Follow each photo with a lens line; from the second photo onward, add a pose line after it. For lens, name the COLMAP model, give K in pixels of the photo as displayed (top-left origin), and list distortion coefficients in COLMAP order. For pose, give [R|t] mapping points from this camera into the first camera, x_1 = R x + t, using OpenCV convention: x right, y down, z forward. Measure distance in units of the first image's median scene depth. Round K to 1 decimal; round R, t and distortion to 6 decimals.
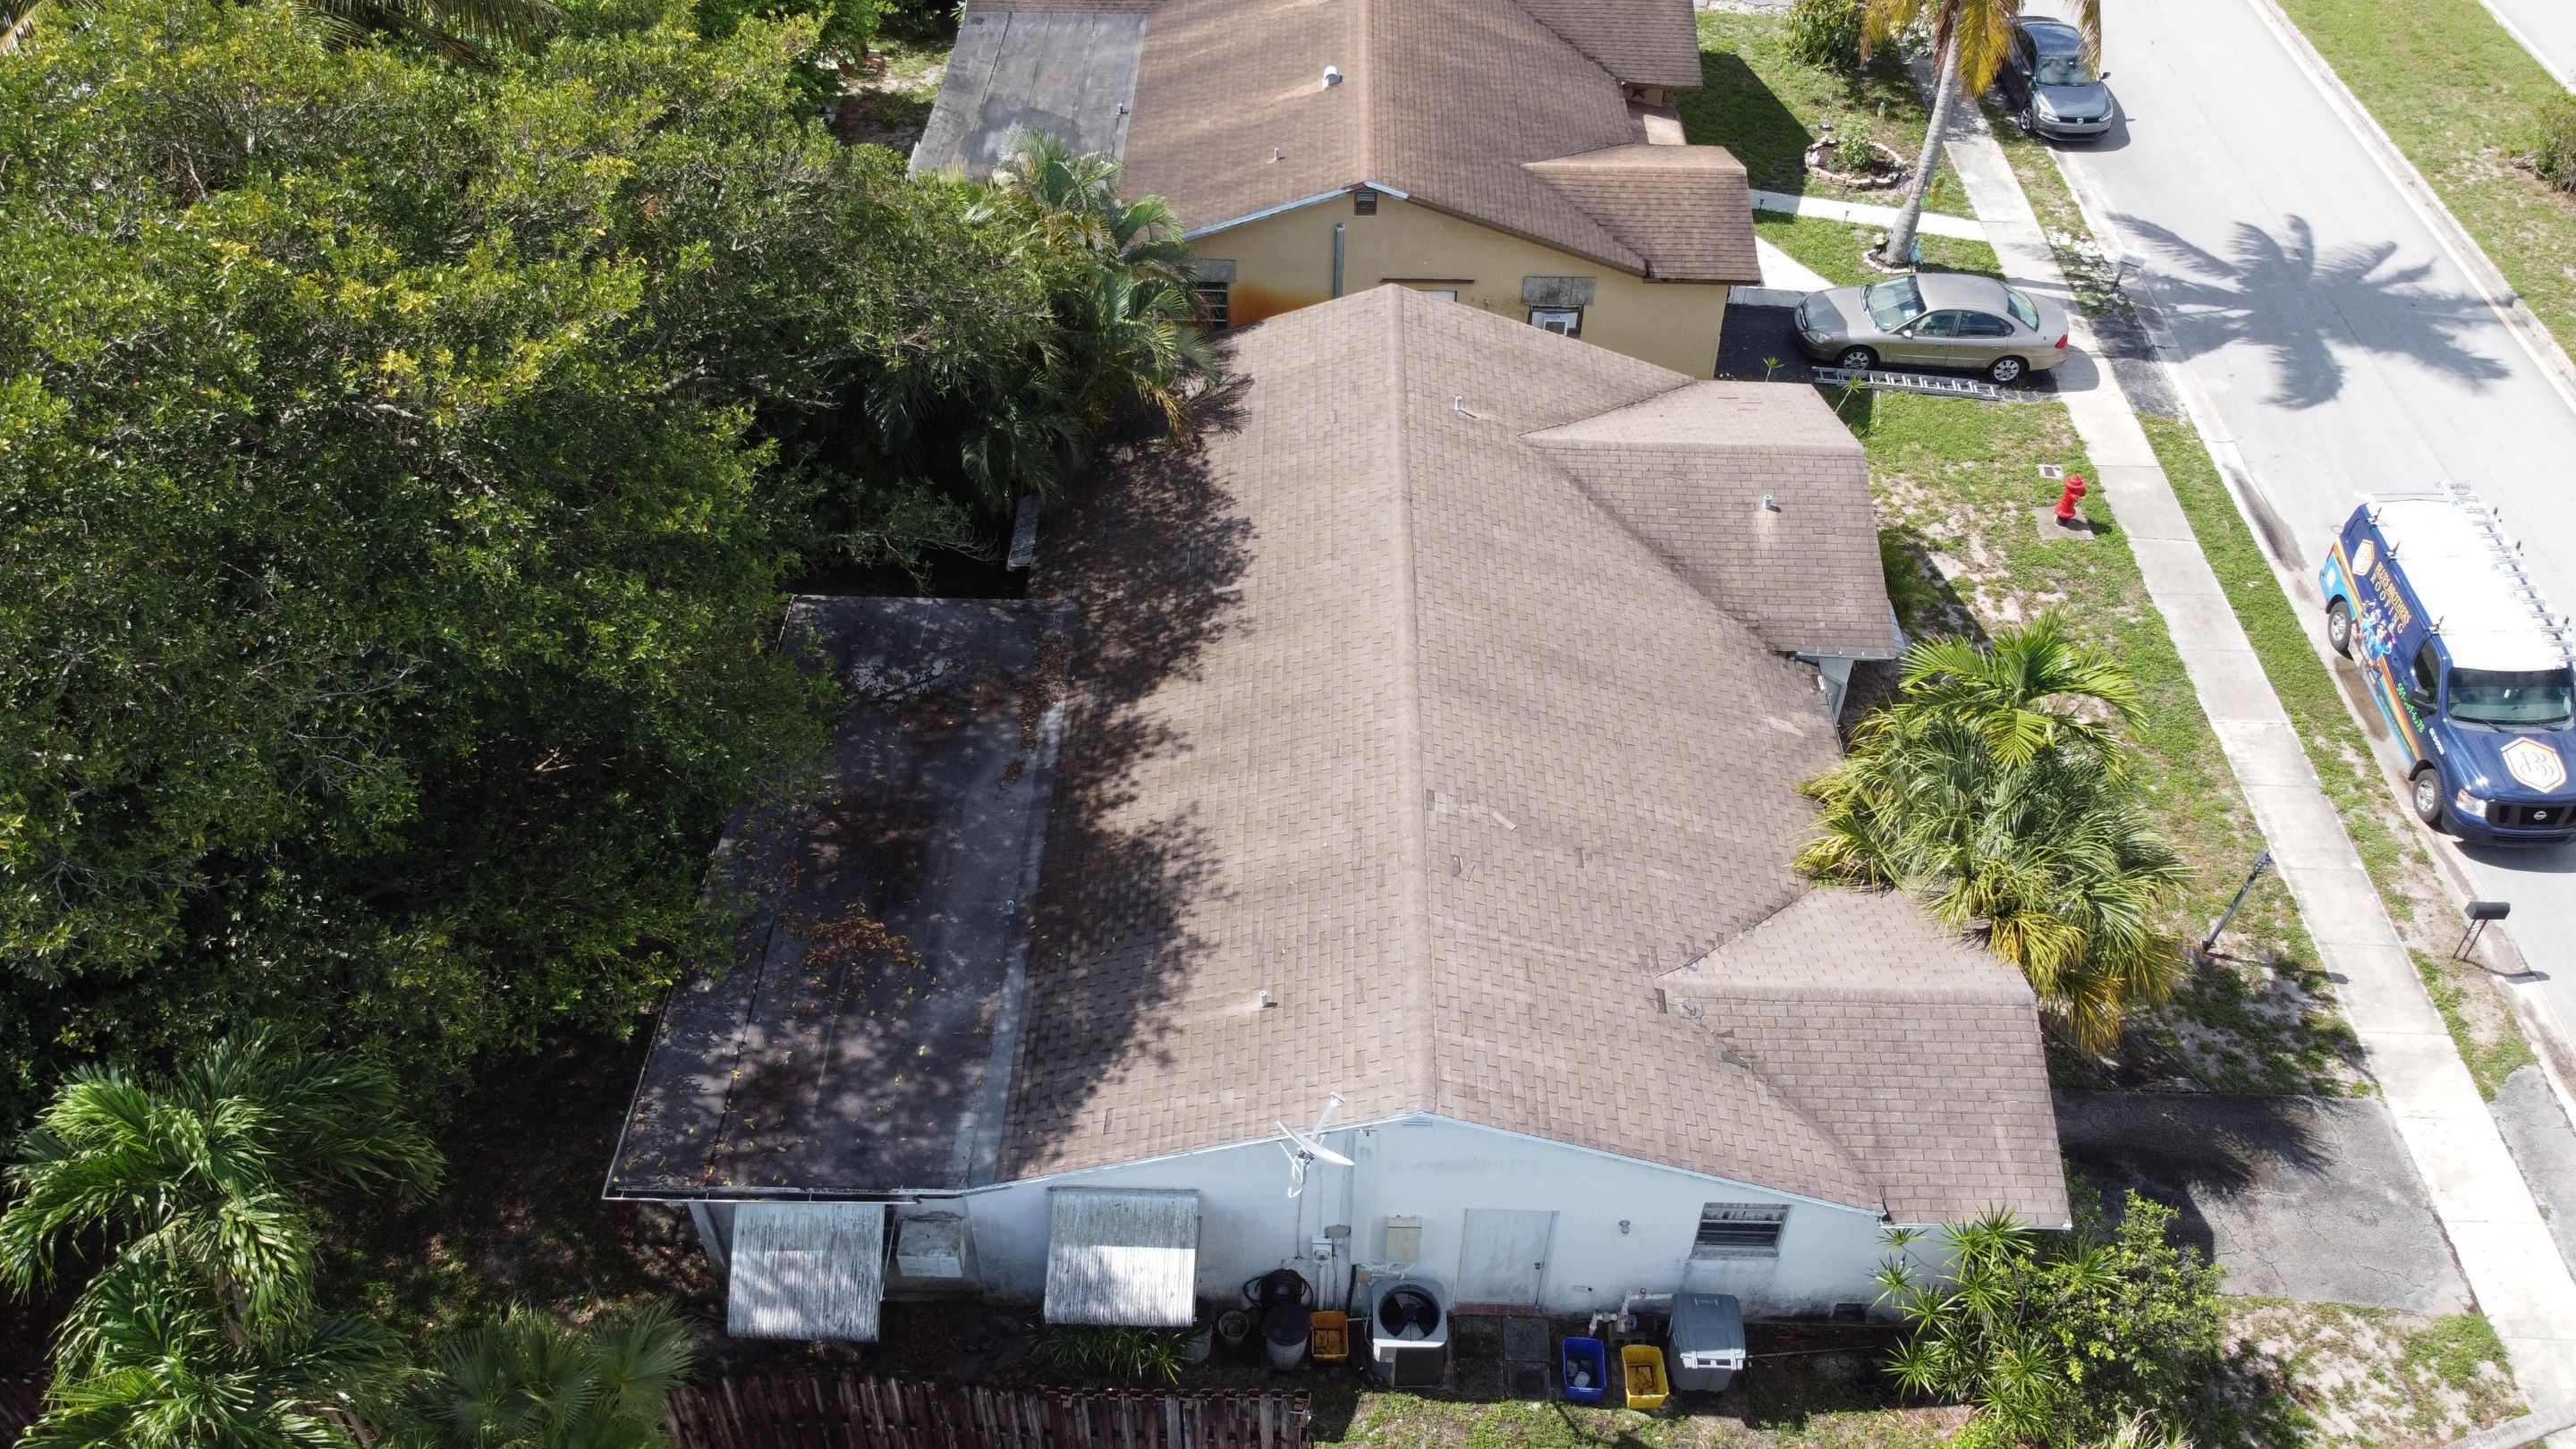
lens RADIAL K [[1955.5, 0, 1288.4], [0, 1955.5, 714.6], [0, 0, 1]] dist [0.001751, -0.003257]
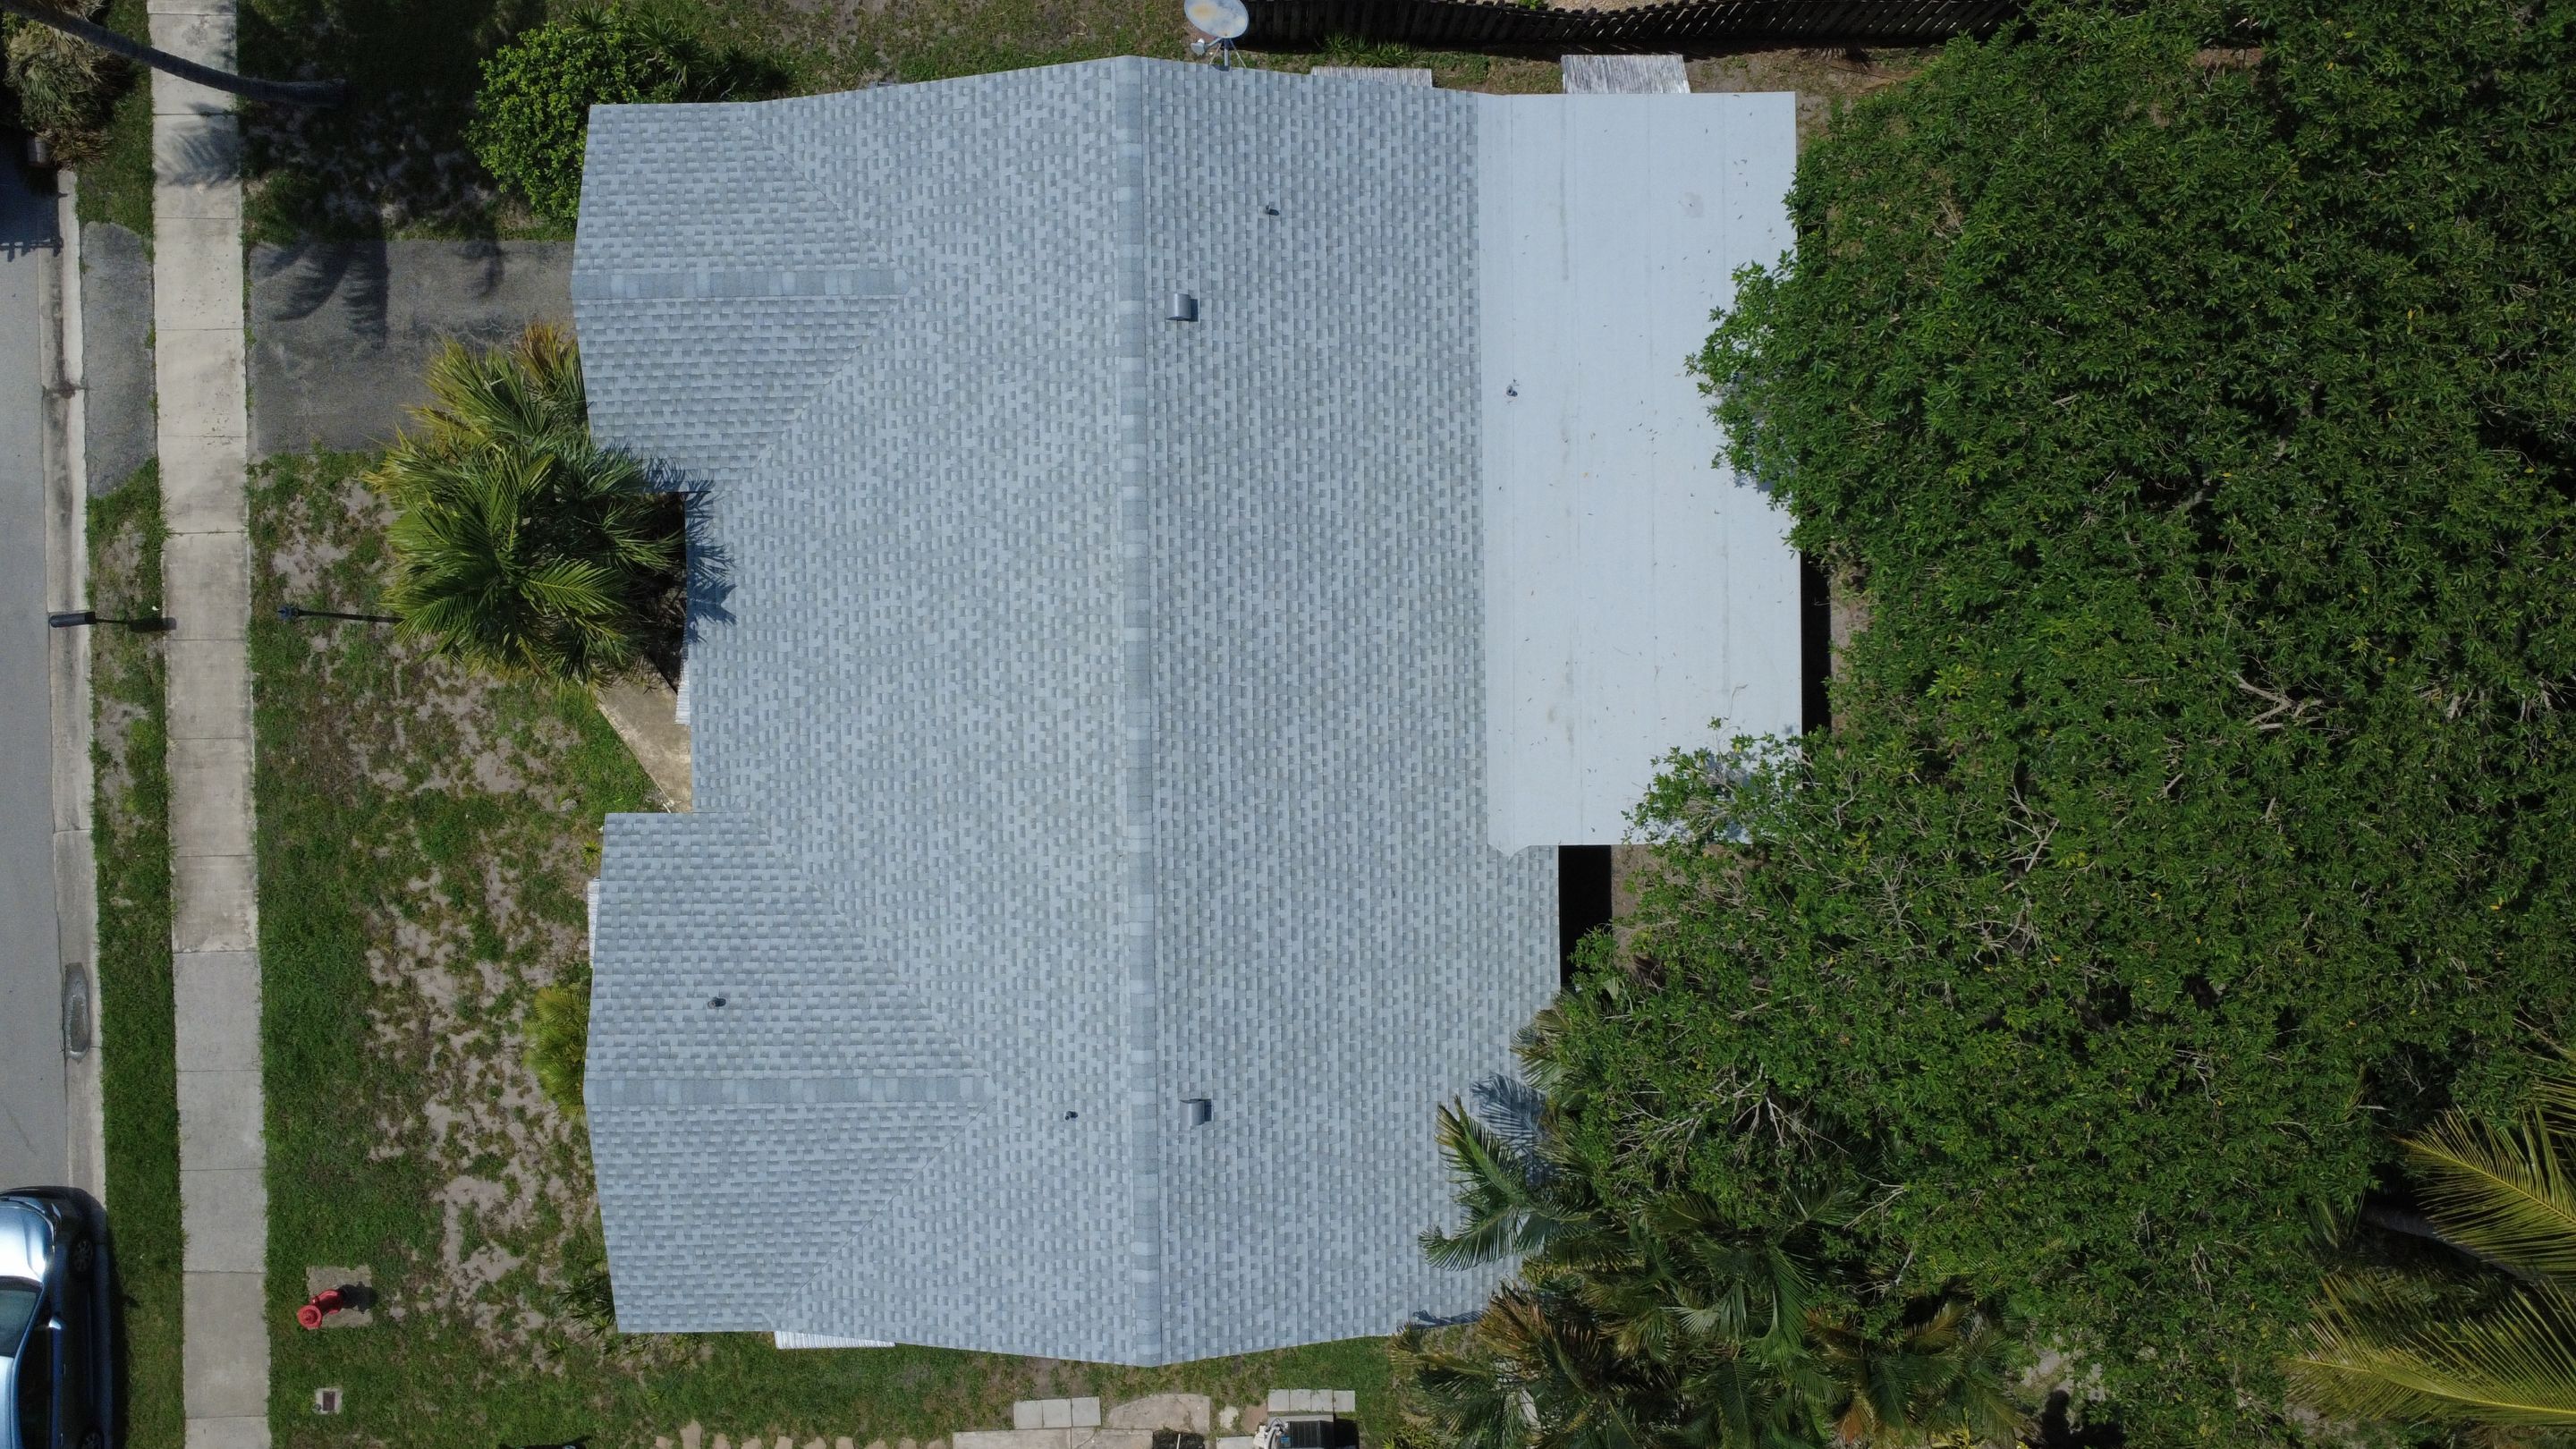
lens RADIAL K [[1867.8, 0, 1285.9], [0, 1867.8, 724.4], [0, 0, 1]] dist [0.001509, 0.003677]
pose [[-0.998989, 0.034593, -0.028723, 0.012146], [-0.044740, -0.701202, 0.711557, -0.570664], [0.004474, 0.712123, 0.702041, 0.312363]]
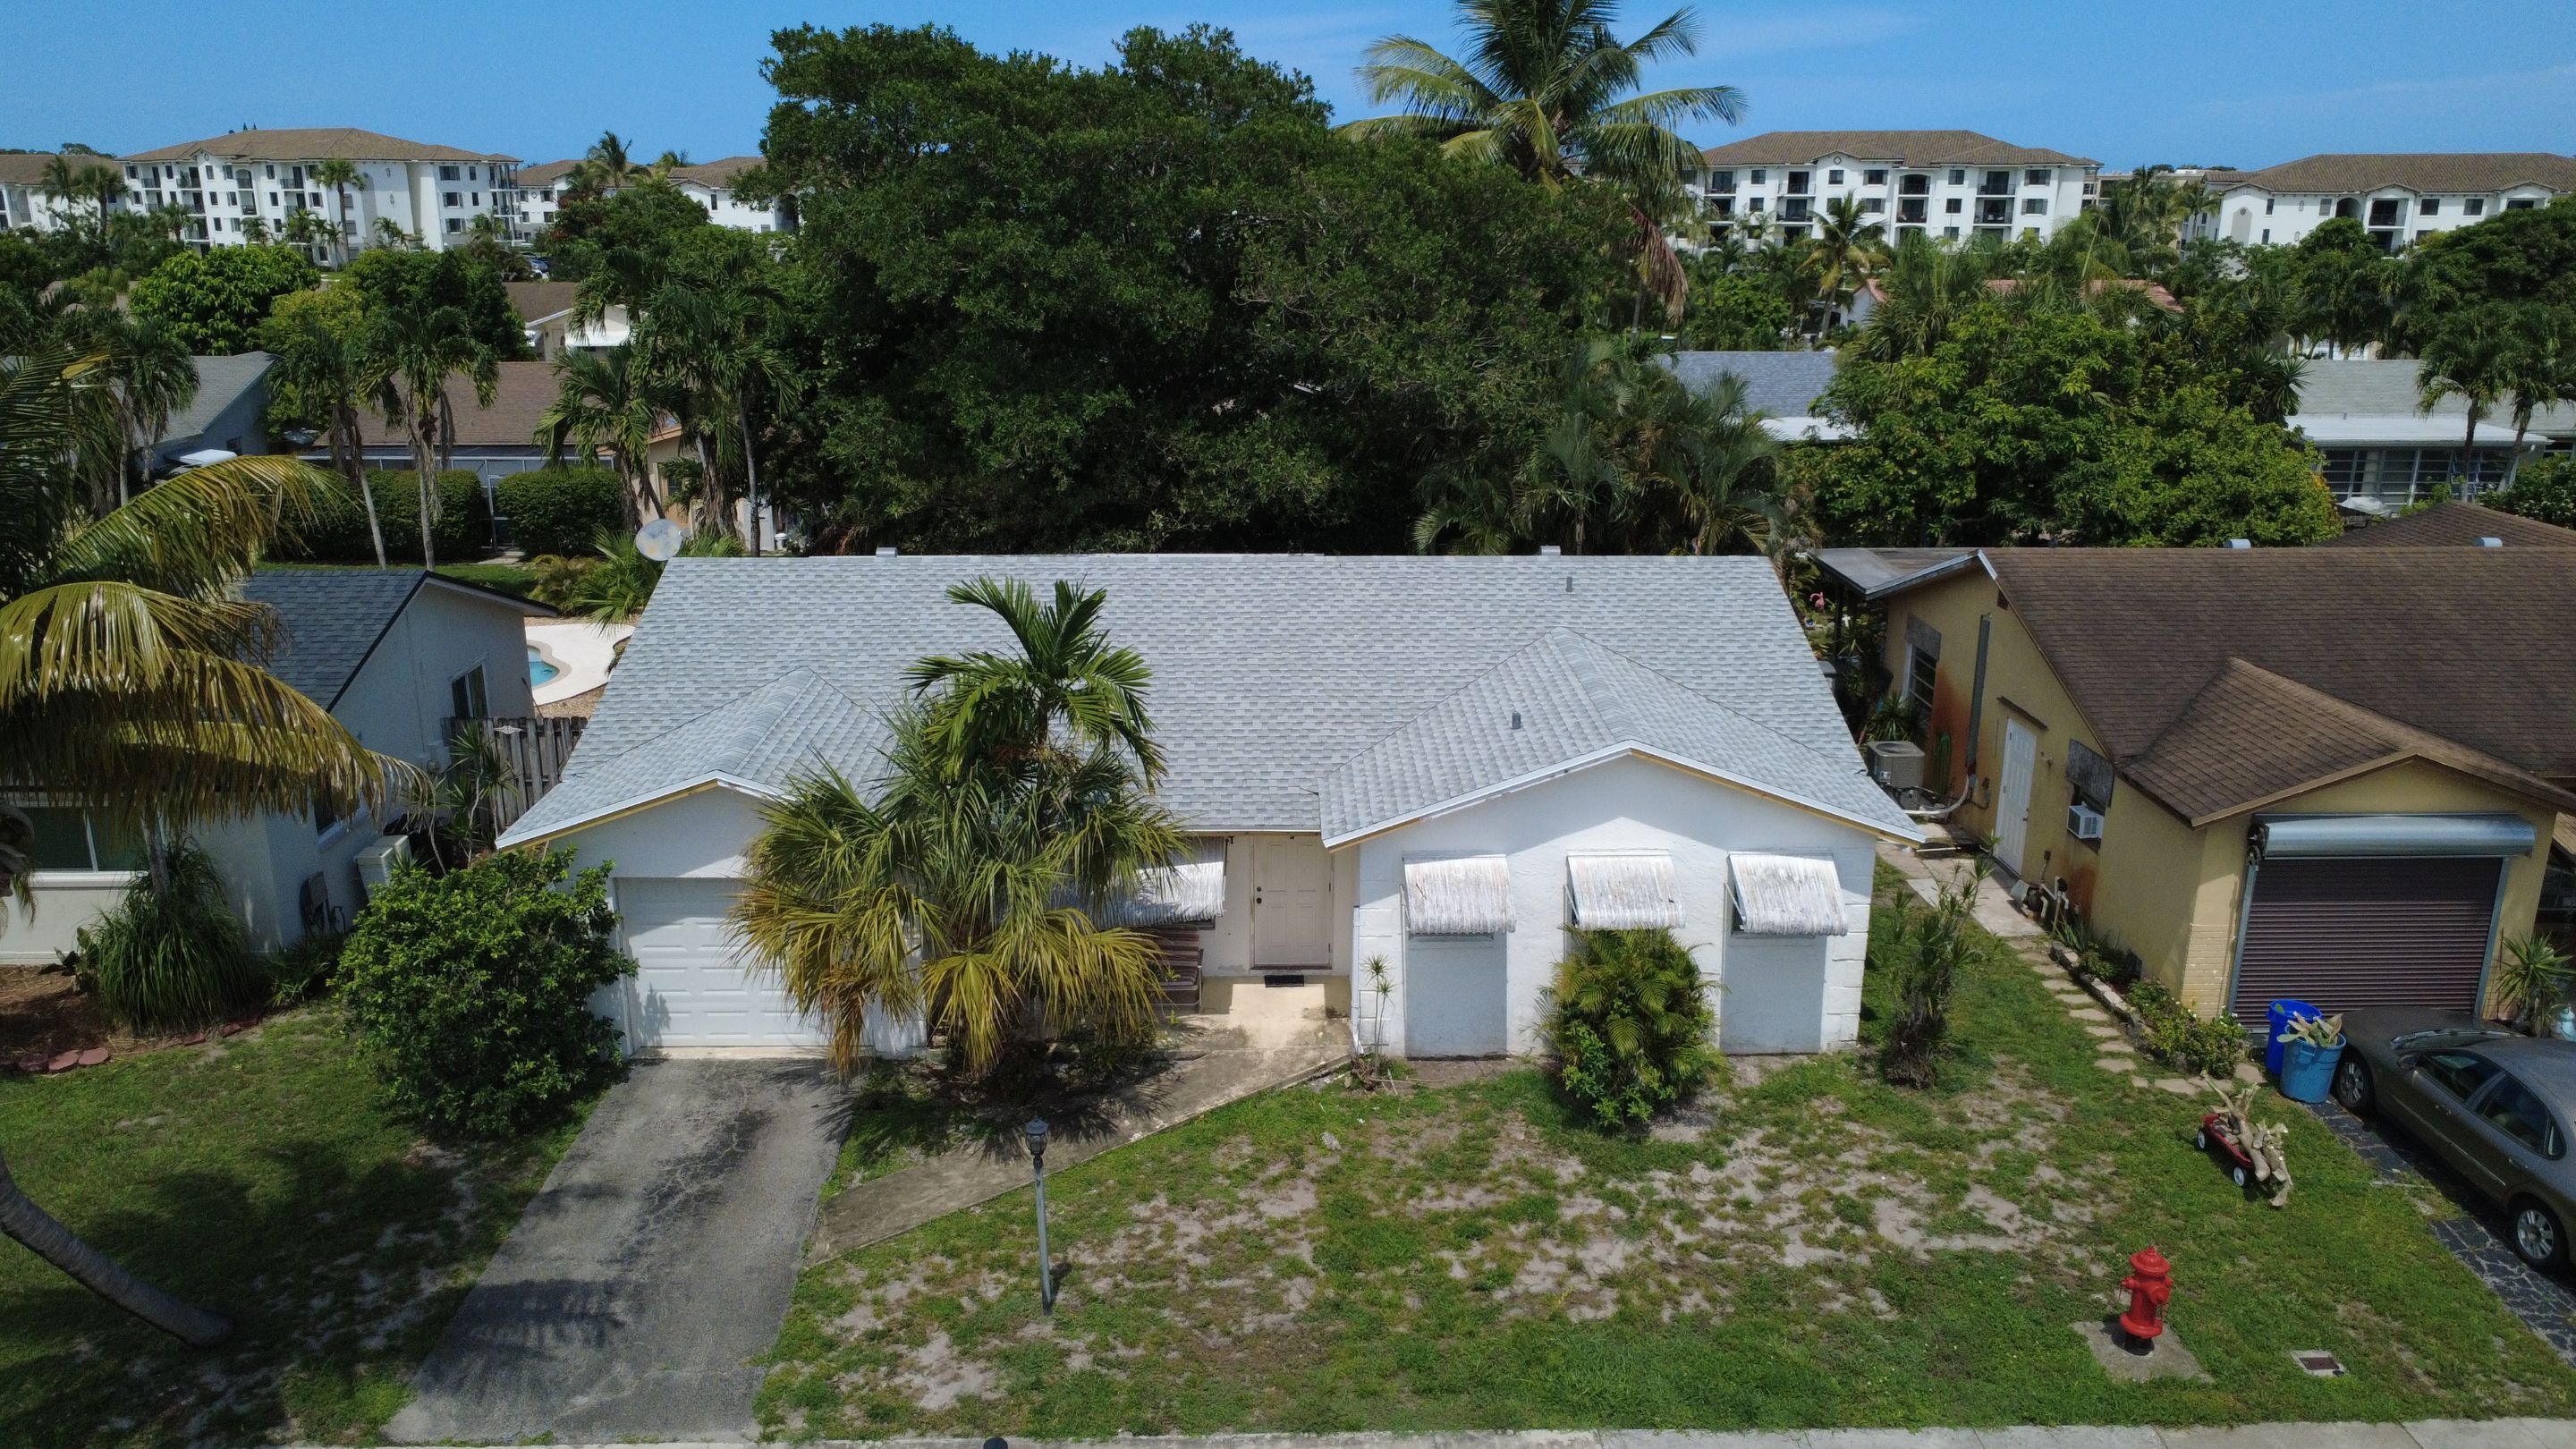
lens RADIAL K [[1867.8, 0, 1284.4], [0, 1867.8, 727.8], [0, 0, 1]] dist [0.001509, 0.003677]
pose [[0.038340, 0.271396, -0.961704, 0.911238], [-0.687558, 0.705539, 0.171695, -0.160886], [0.725117, 0.654644, 0.213651, 0.707938]]
